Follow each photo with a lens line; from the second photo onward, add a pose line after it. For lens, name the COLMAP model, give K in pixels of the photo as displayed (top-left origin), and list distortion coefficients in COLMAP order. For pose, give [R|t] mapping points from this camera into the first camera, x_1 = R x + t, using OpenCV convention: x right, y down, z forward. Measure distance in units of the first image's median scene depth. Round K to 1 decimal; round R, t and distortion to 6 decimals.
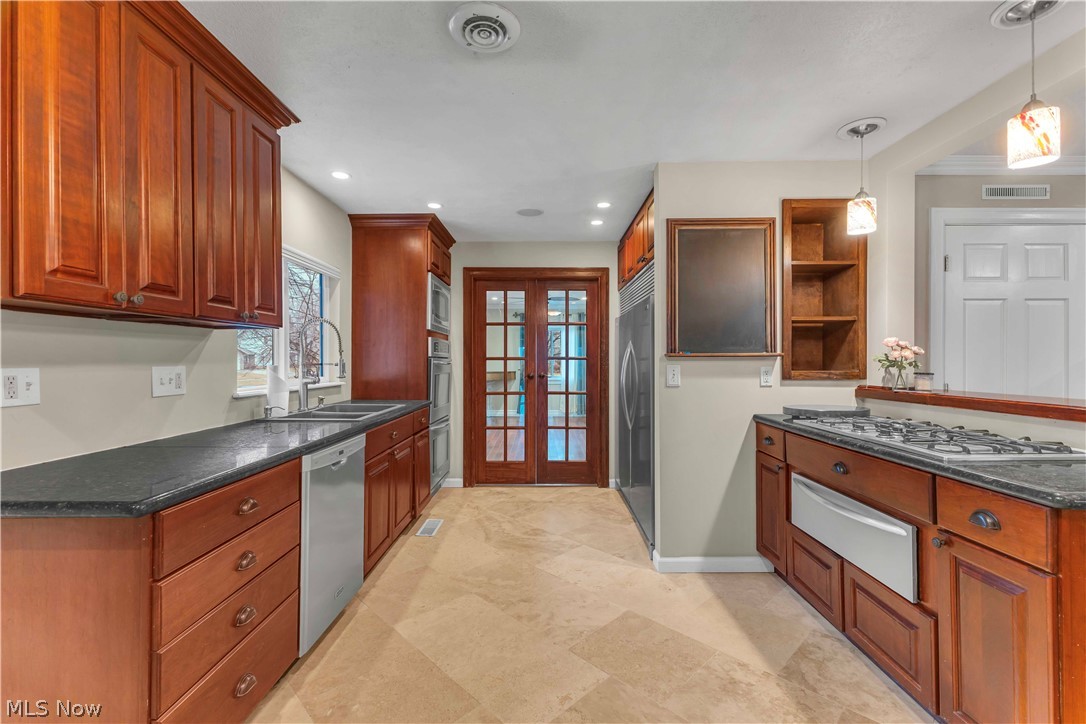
lens RADIAL K [[473.4, 0, 541.5], [0, 473.4, 360.6], [0, 0, 1]] dist [0.011608, -0.001844]
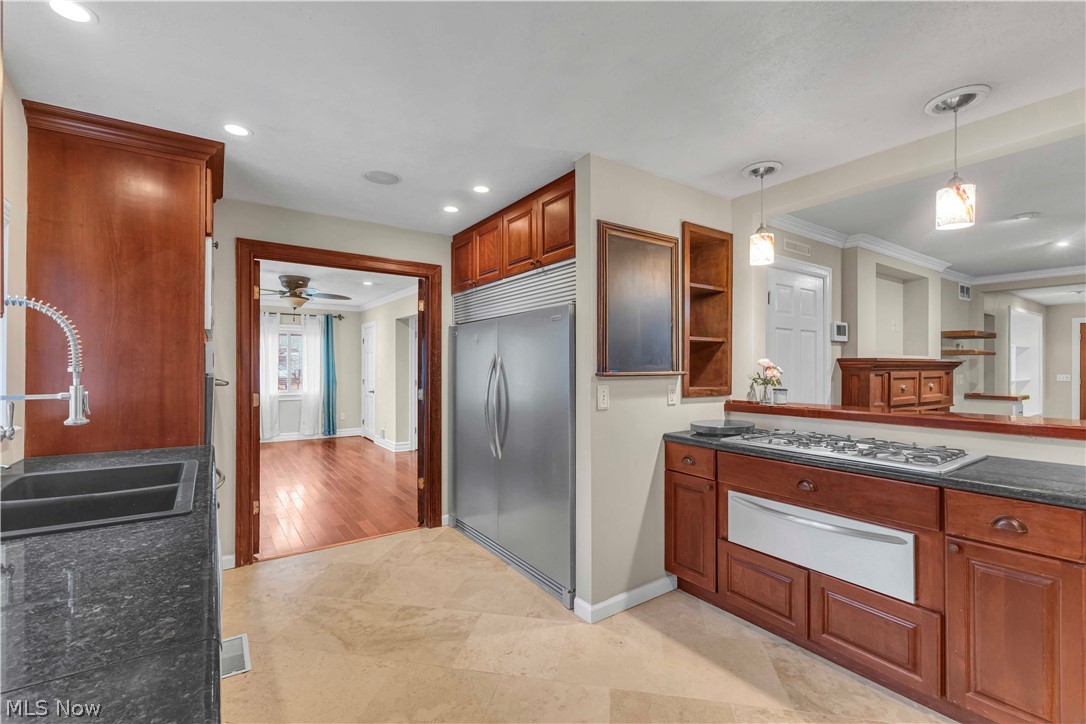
lens RADIAL K [[473.4, 0, 543.1], [0, 473.4, 367.5], [0, 0, 1]] dist [0.011608, -0.001844]
pose [[0.818169, 0.001969, 0.574974, -0.326725], [-0.001558, 0.999998, -0.001209, -0.022712], [-0.574975, 0.000093, 0.818171, 0.337282]]
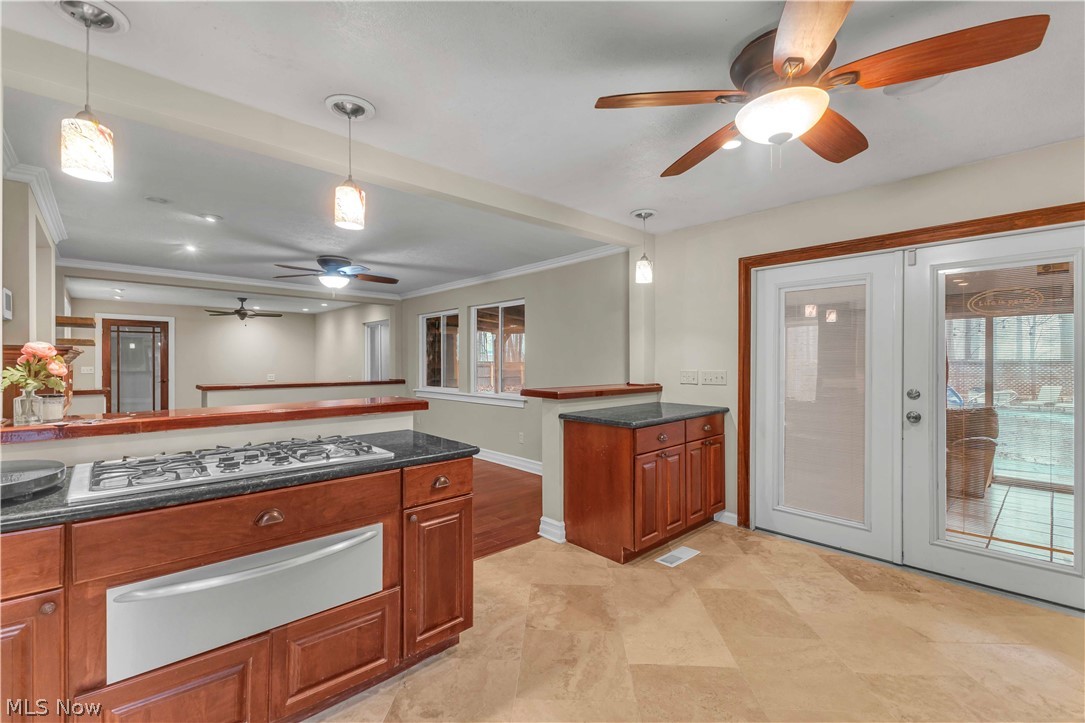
lens RADIAL K [[472.9, 0, 542.0], [0, 472.9, 360.5], [0, 0, 1]] dist [0.011608, -0.001844]
pose [[-0.685073, 0.002343, 0.728471, -0.178189], [-0.001817, 0.999986, -0.004926, -0.019088], [-0.728472, -0.004698, -0.685059, 0.853279]]
